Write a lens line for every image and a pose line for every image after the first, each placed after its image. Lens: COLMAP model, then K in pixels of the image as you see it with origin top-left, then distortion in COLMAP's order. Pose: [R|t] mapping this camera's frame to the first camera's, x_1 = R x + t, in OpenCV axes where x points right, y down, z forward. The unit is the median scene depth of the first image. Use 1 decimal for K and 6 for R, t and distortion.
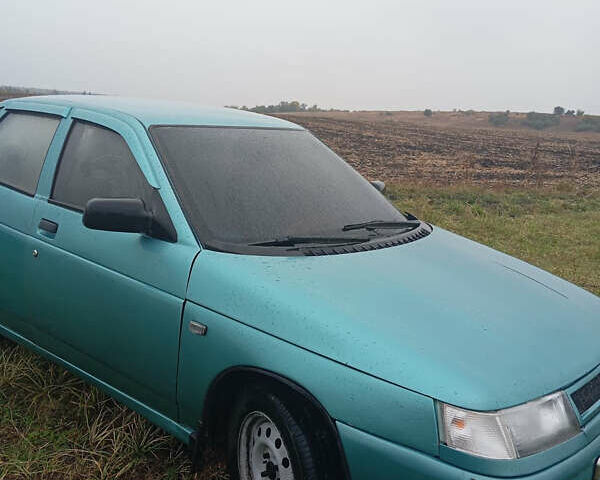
lens RADIAL K [[629.4, 0, 300.0], [0, 629.4, 240.0], [0, 0, 1]] dist [0.081763, -0.177713]
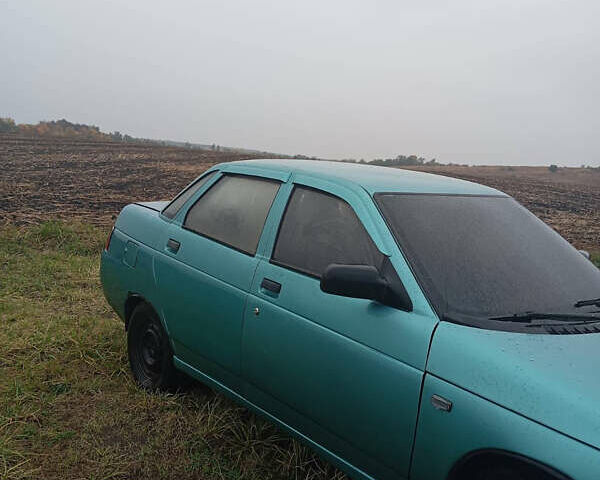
lens RADIAL K [[629.4, 0, 300.0], [0, 629.4, 240.0], [0, 0, 1]] dist [0.081763, -0.177713]
pose [[0.983216, 0.036243, -0.178812, -0.173525], [-0.050713, 0.995738, -0.077028, -0.020622], [0.175258, 0.084803, 0.980863, -0.015670]]
